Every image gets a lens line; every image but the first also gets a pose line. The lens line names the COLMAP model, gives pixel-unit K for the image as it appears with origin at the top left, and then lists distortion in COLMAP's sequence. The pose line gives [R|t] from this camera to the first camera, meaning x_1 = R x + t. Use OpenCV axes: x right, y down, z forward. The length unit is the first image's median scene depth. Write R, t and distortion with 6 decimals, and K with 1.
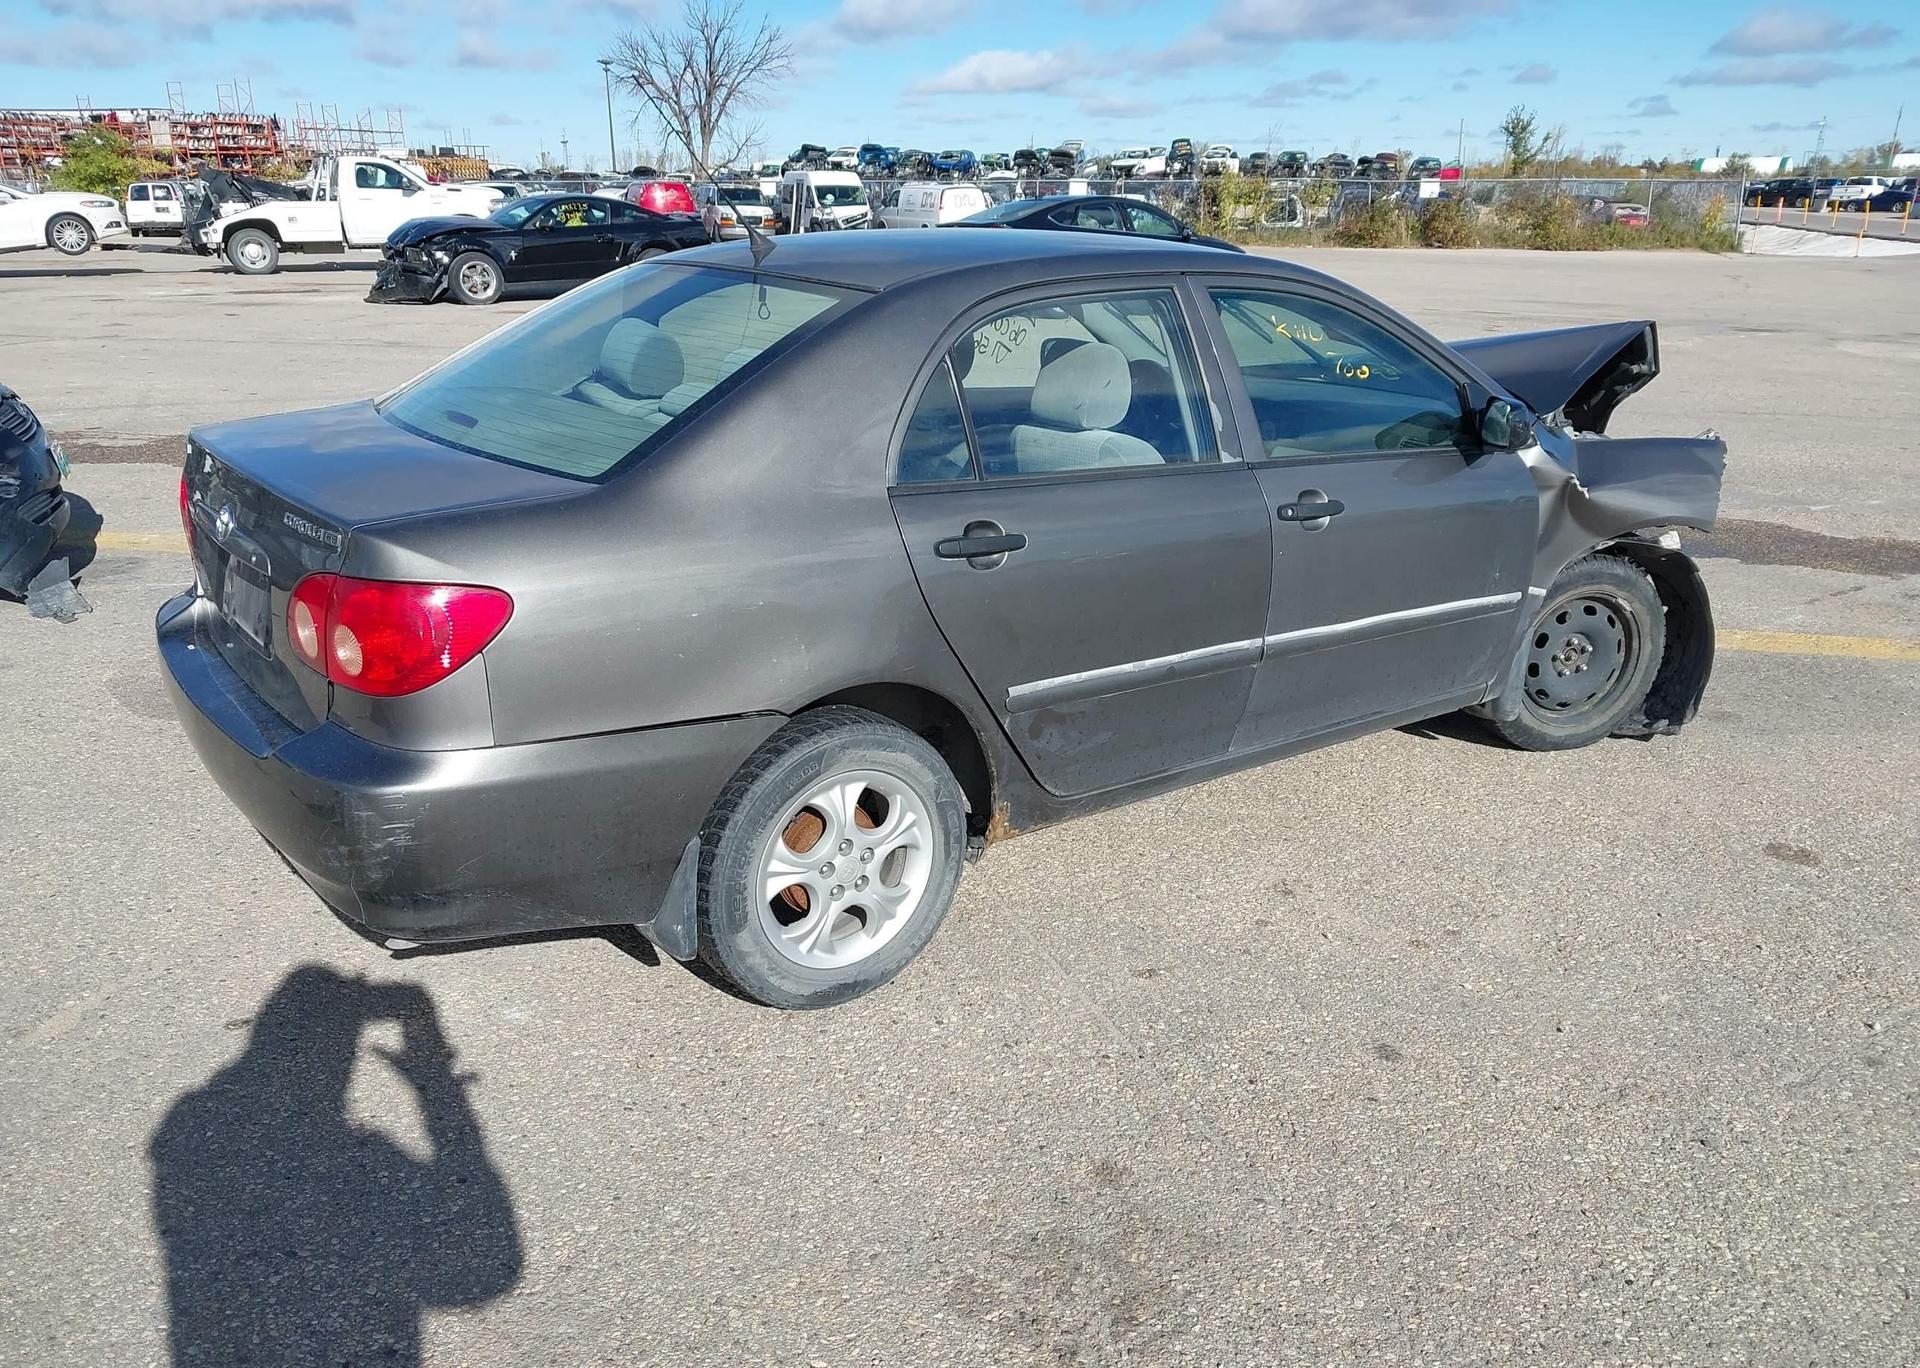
lens RADIAL K [[1547.8, 0, 959.2], [0, 1547.8, 678.6], [0, 0, 1]] dist [0.009796, -0.000642]
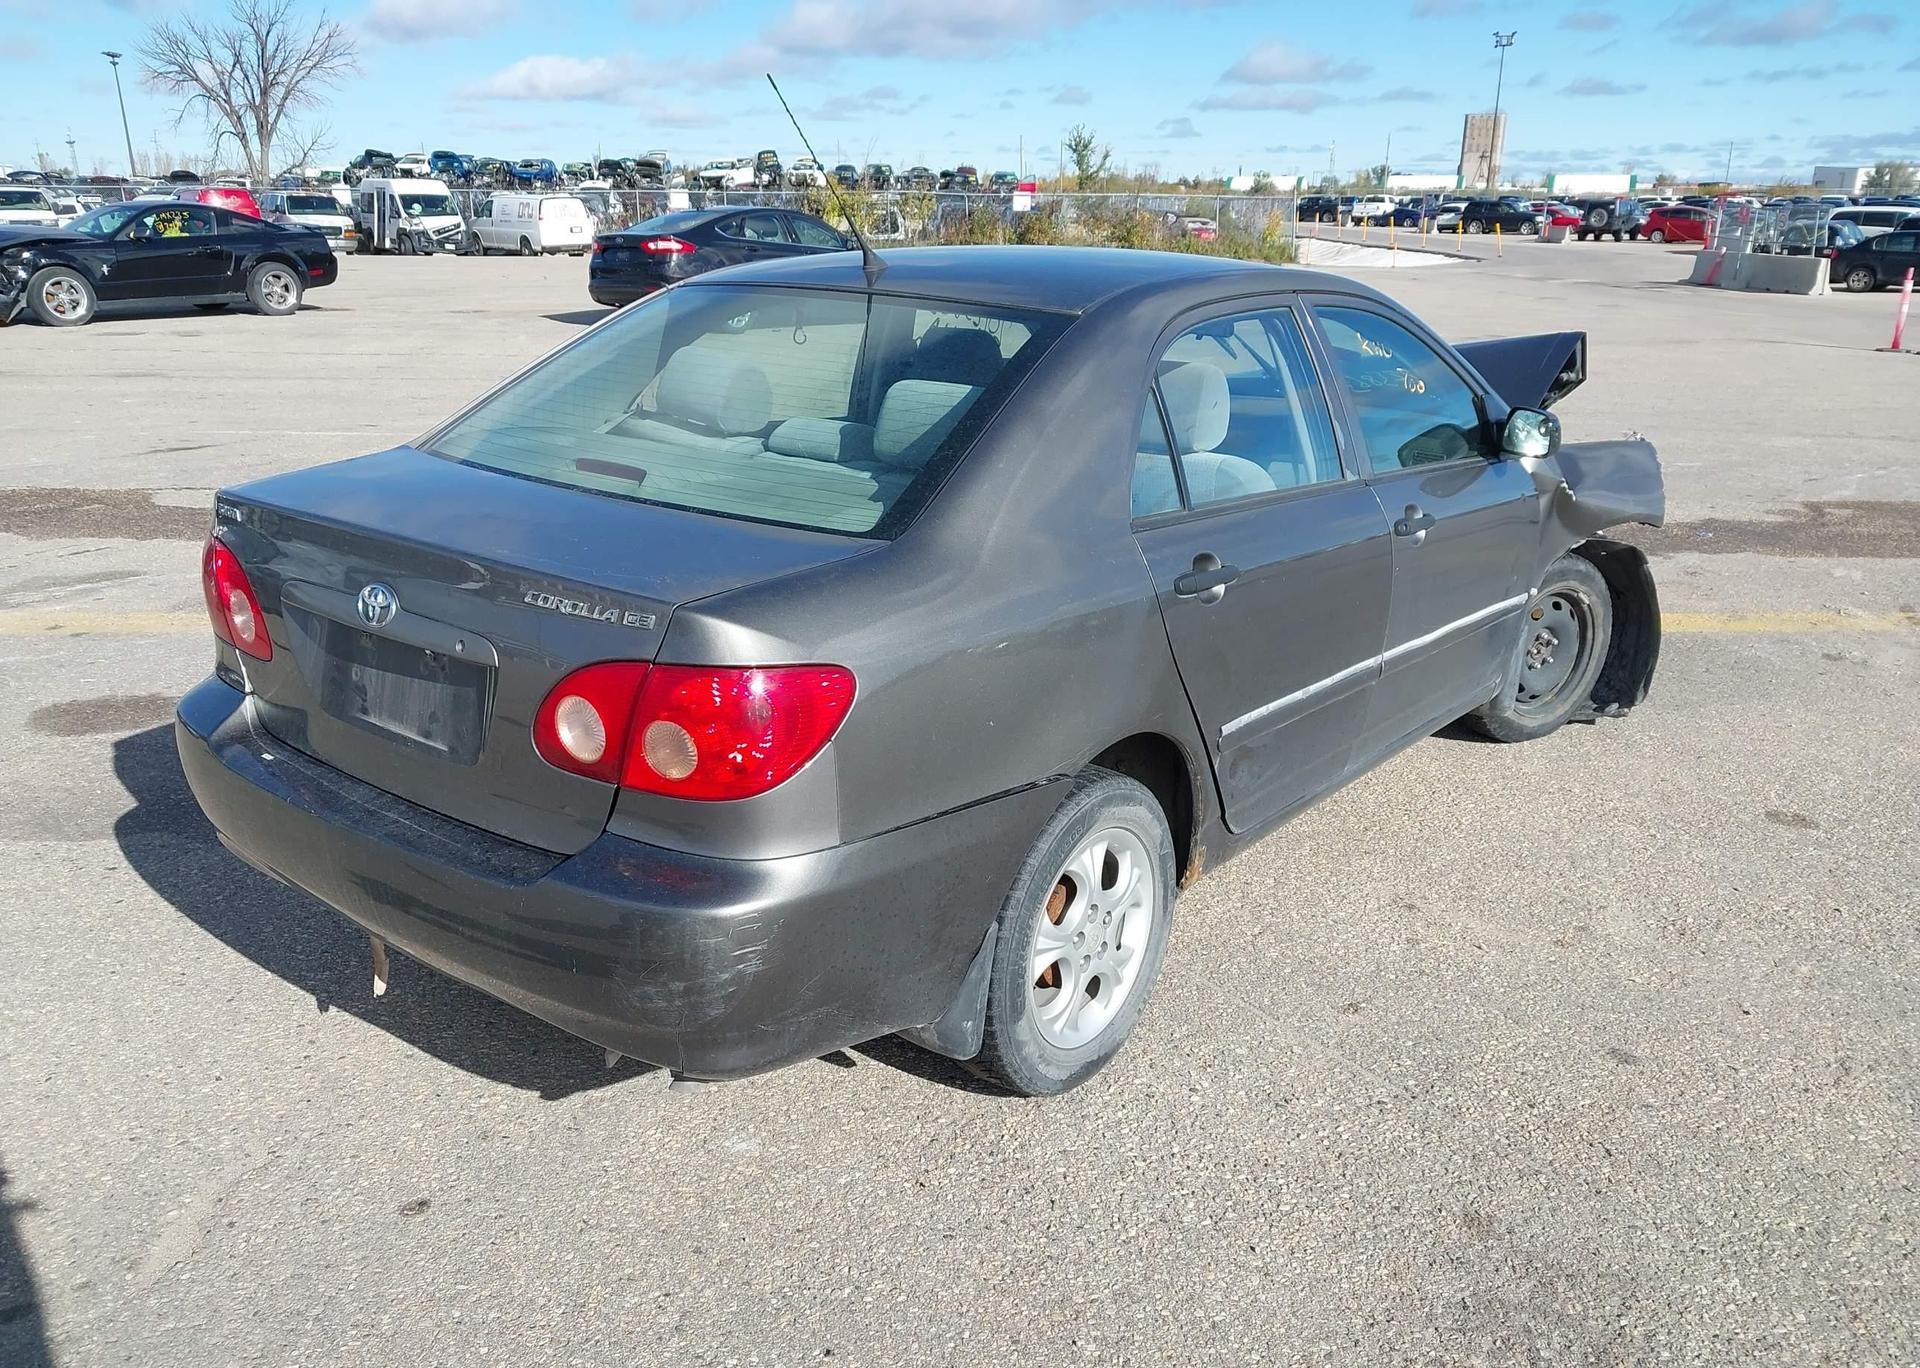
lens RADIAL K [[1547.8, 0, 963.7], [0, 1547.8, 687.7], [0, 0, 1]] dist [0.009796, -0.000642]
pose [[0.964693, -0.072676, 0.253152, -0.057392], [0.073027, 0.997298, 0.008019, -0.005968], [-0.253051, 0.010751, 0.967393, 0.018796]]
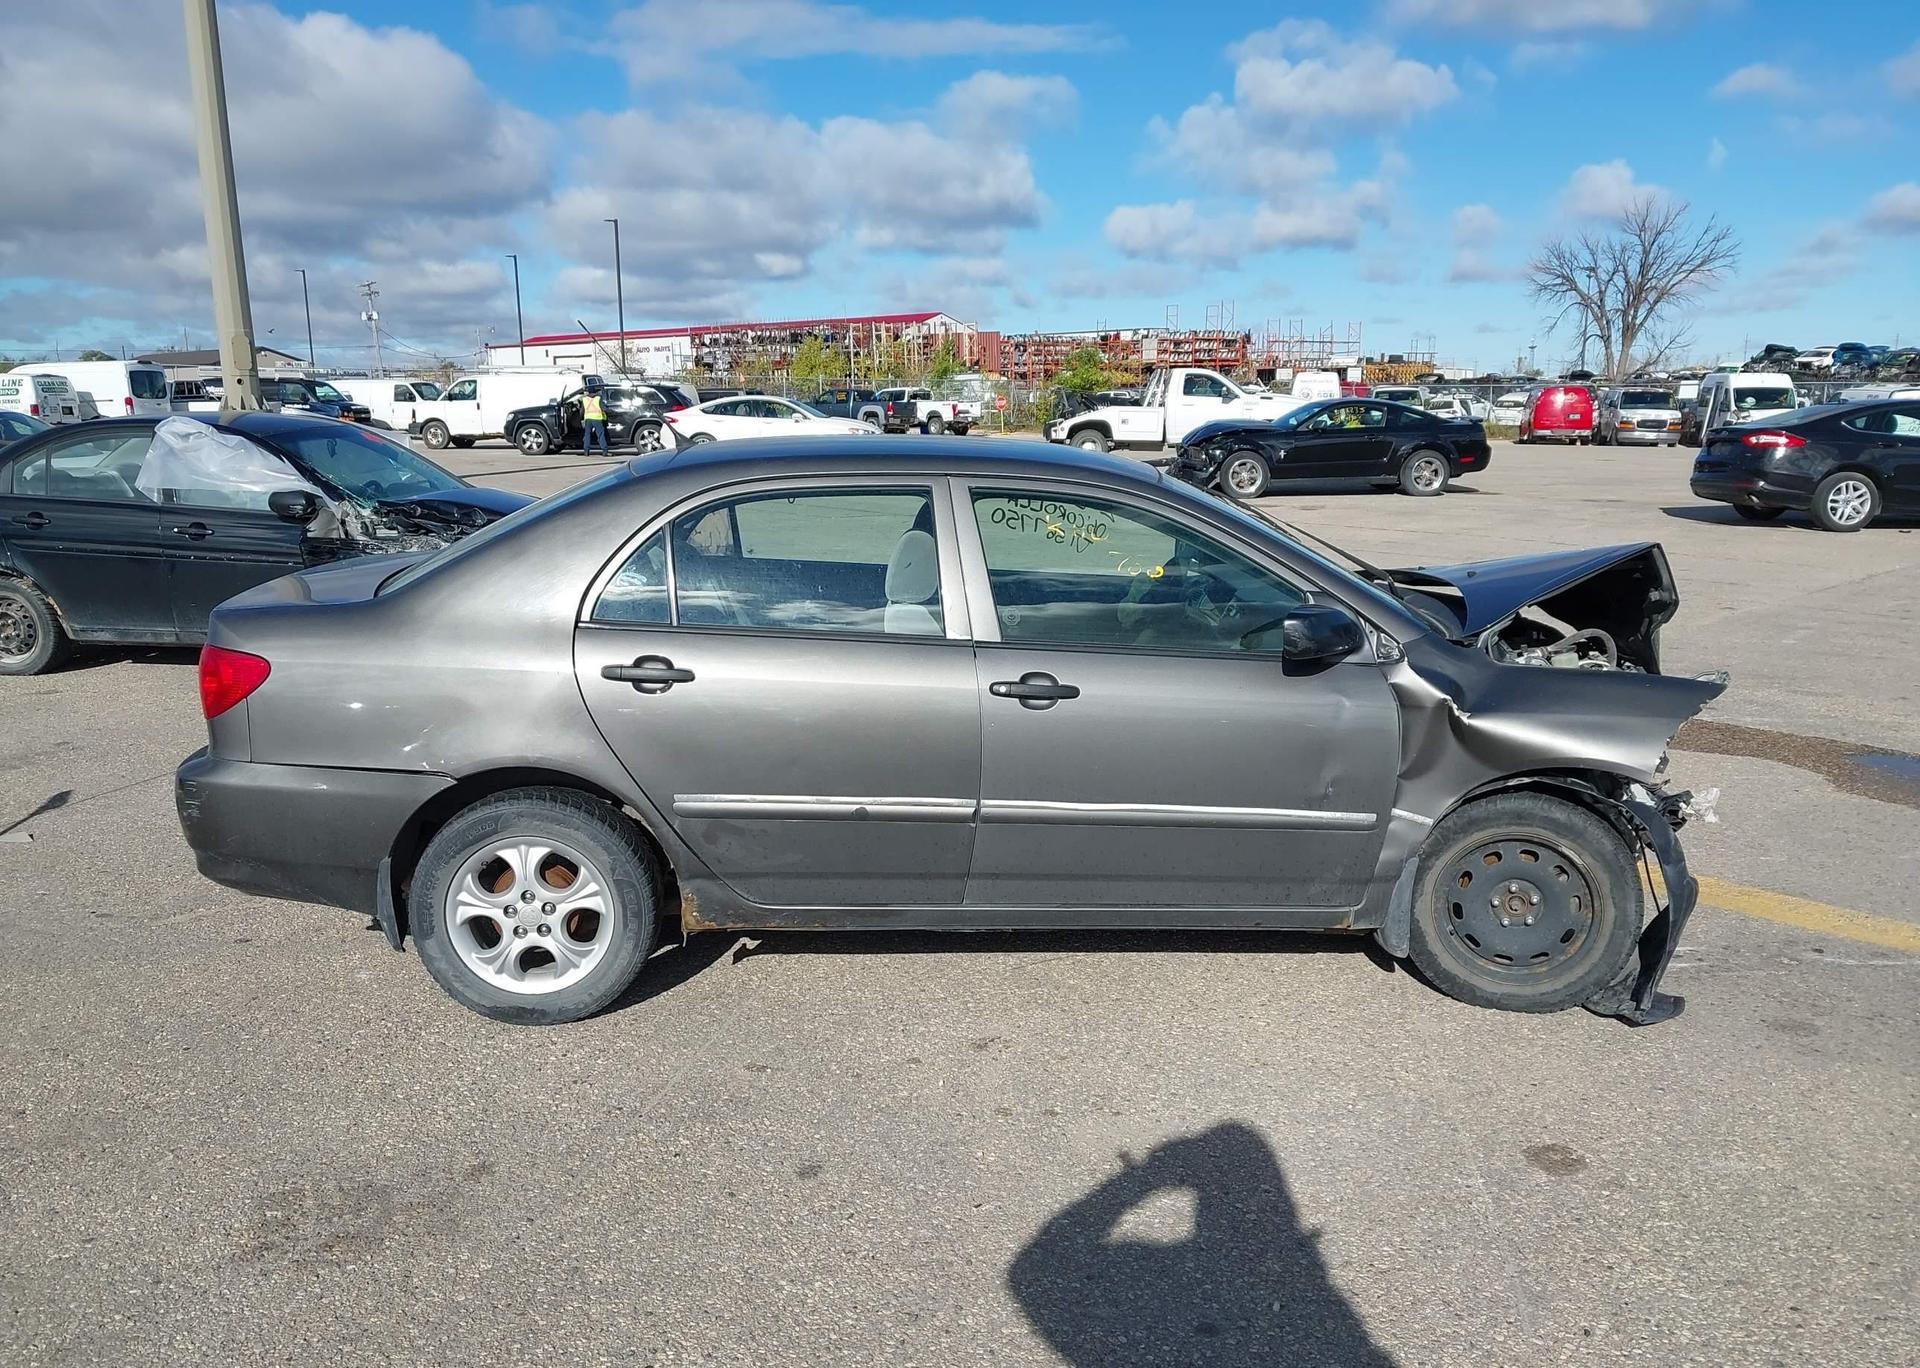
lens RADIAL K [[1547.8, 0, 950.4], [0, 1547.8, 629.9], [0, 0, 1]] dist [0.009796, -0.000642]
pose [[0.822571, 0.082020, -0.562716, 0.141631], [-0.167395, 0.980624, -0.101764, -0.005568], [0.543466, 0.177904, 0.820362, 0.014604]]
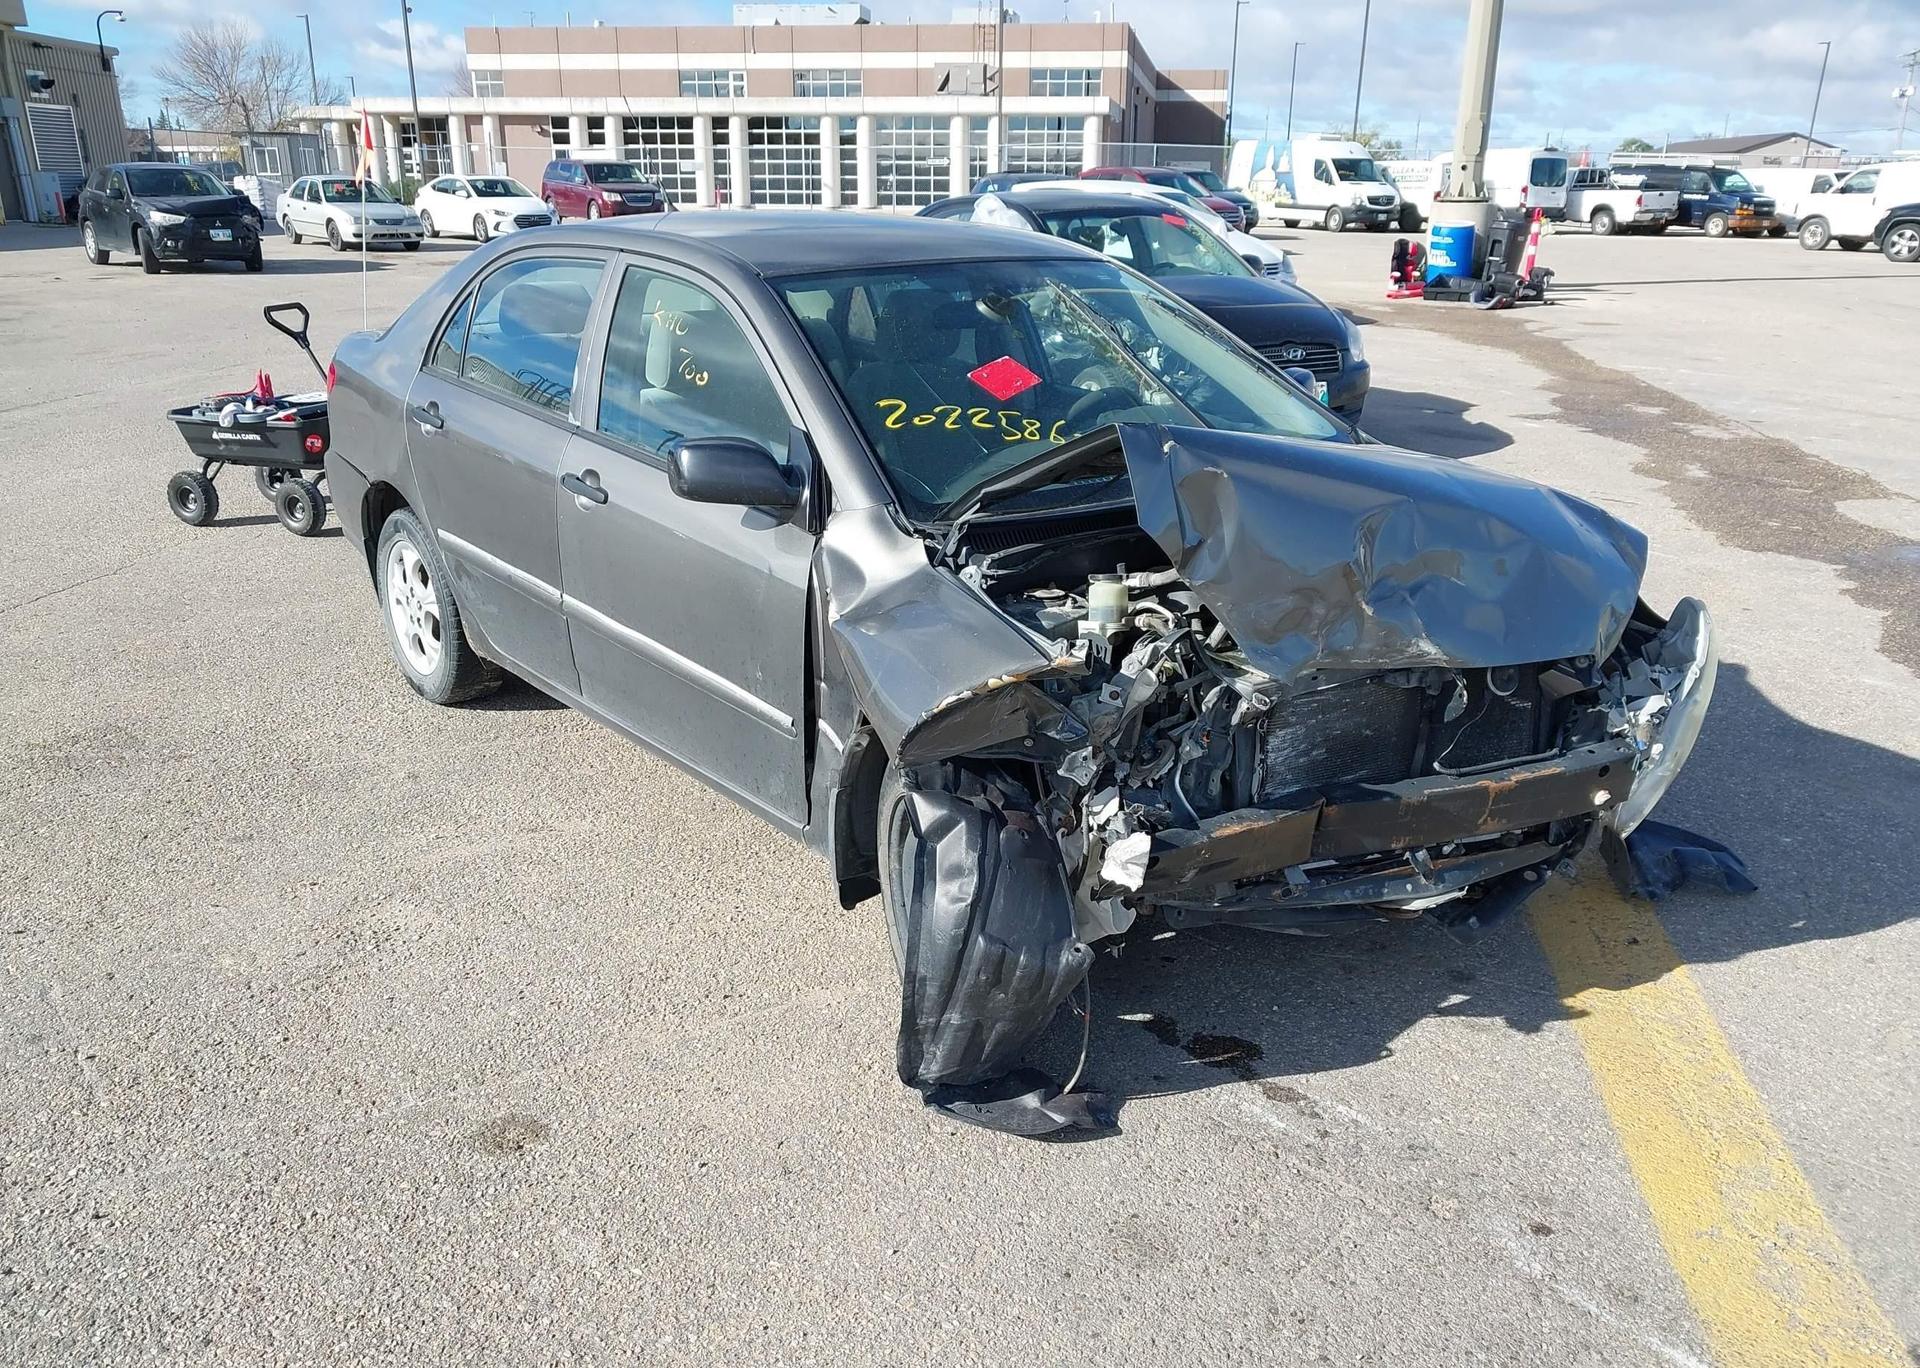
lens RADIAL K [[1547.8, 0, 941.6], [0, 1547.8, 677.6], [0, 0, 1]] dist [0.009796, -0.000642]
pose [[0.049685, 0.306183, -0.950675, 0.218857], [-0.312966, 0.908685, 0.276303, -0.059213], [0.948464, 0.283801, 0.140972, 0.188795]]
